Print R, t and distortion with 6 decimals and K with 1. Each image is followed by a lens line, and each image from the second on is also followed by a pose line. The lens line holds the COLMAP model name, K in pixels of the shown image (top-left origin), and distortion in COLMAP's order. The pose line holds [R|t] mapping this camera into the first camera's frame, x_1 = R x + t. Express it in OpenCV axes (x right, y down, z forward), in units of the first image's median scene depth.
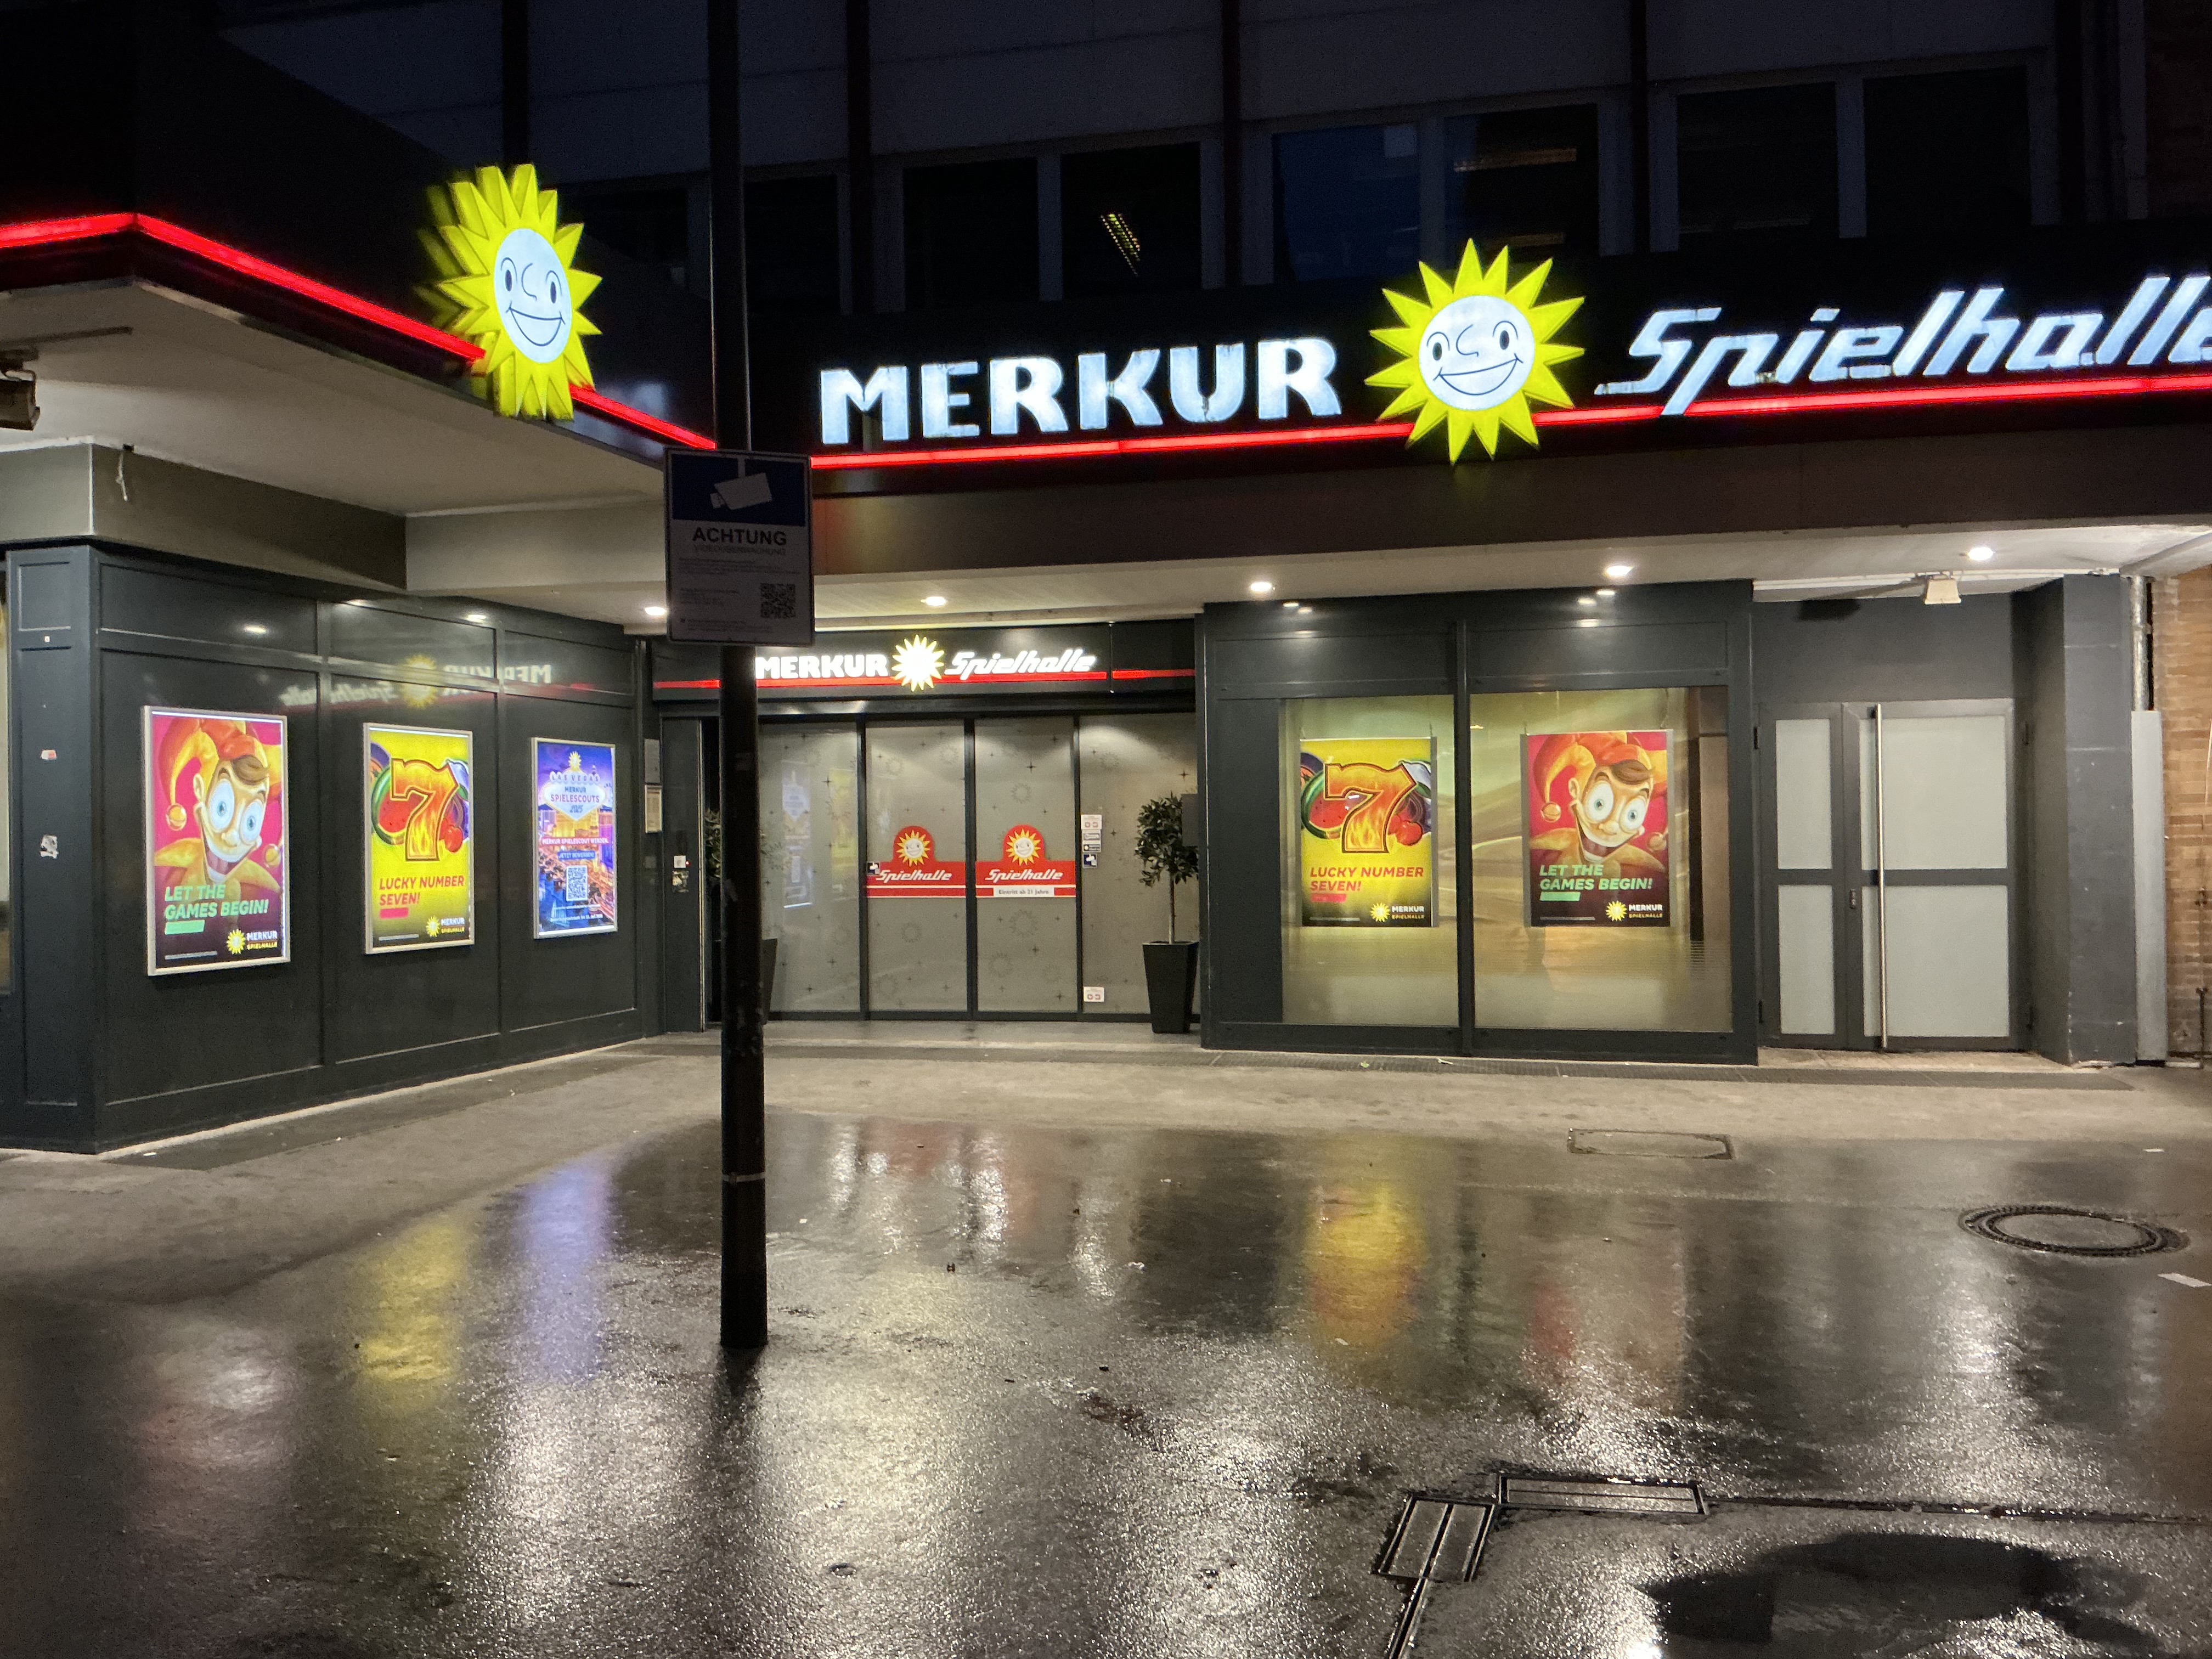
lens RADIAL K [[1970.6, 0, 1106.0], [0, 1970.6, 829.5], [0, 0, 1]] dist [0.258055, -0.638409]
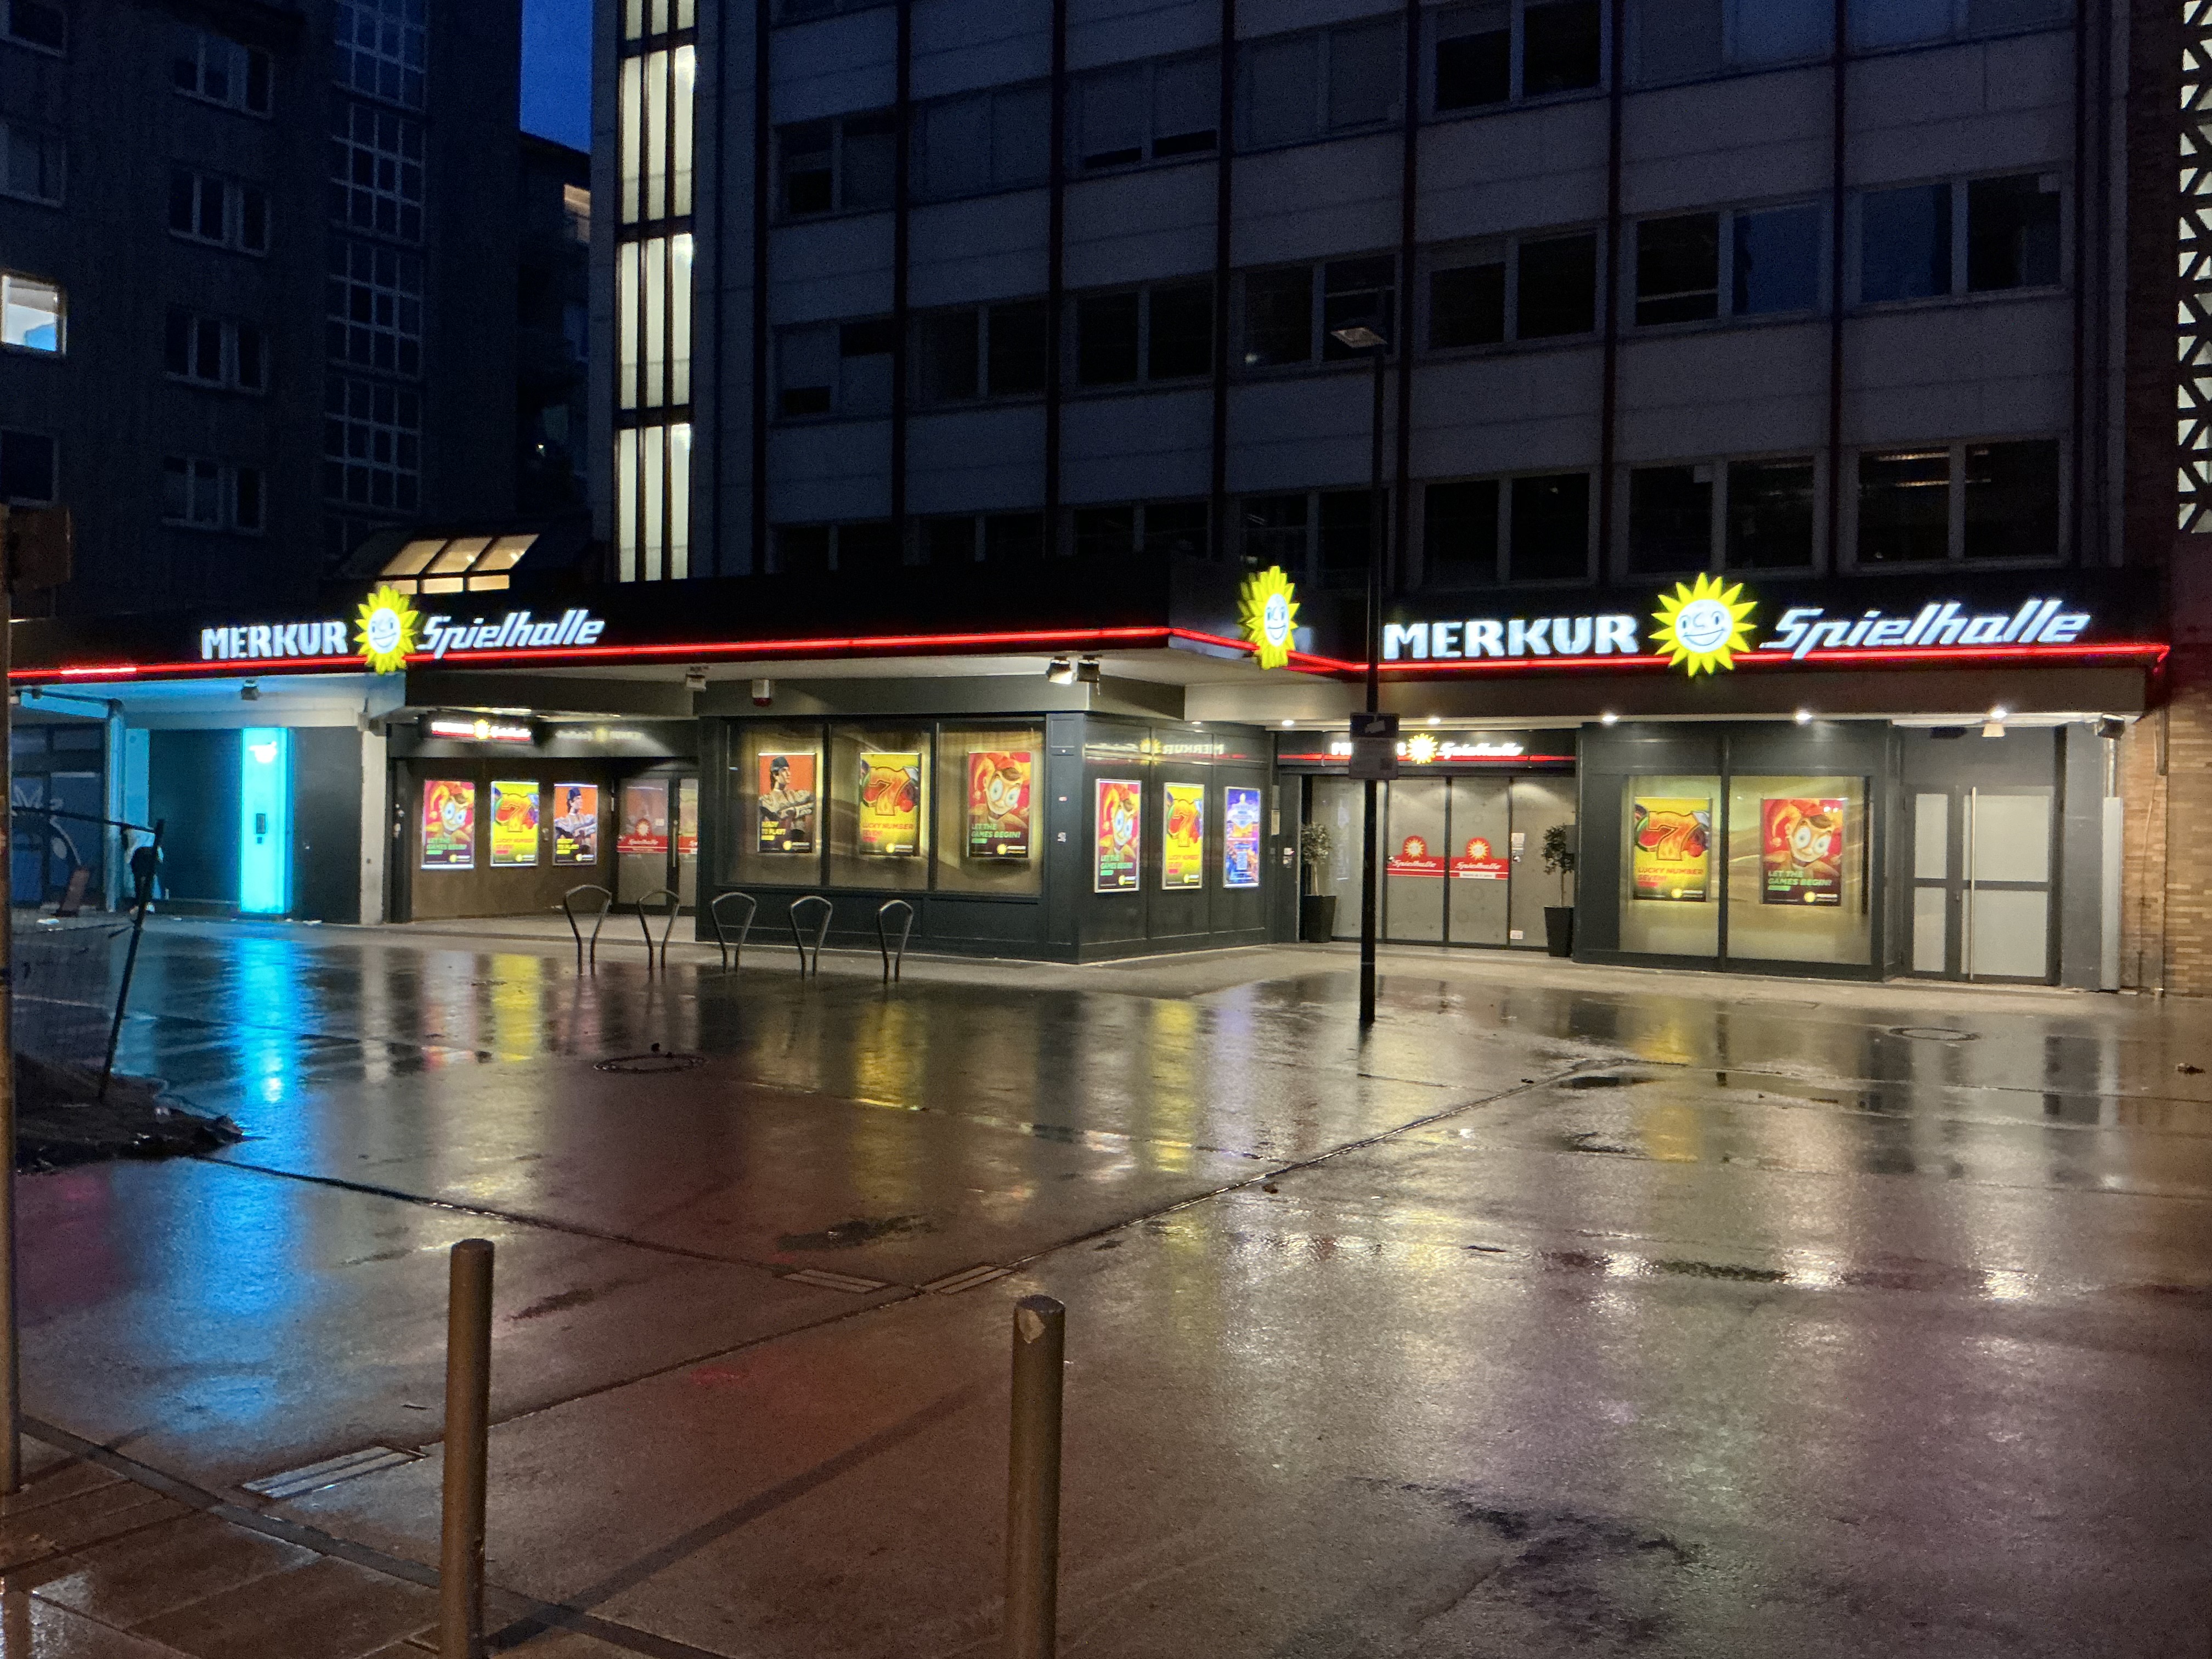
lens RADIAL K [[1970.6, 0, 1106.0], [0, 1970.6, 829.5], [0, 0, 1]] dist [0.258055, -0.638409]
pose [[0.971764, 0.032485, -0.233709, 0.059277], [-0.031505, 0.999472, 0.007926, -0.015582], [0.233843, -0.000339, 0.972274, -0.964330]]
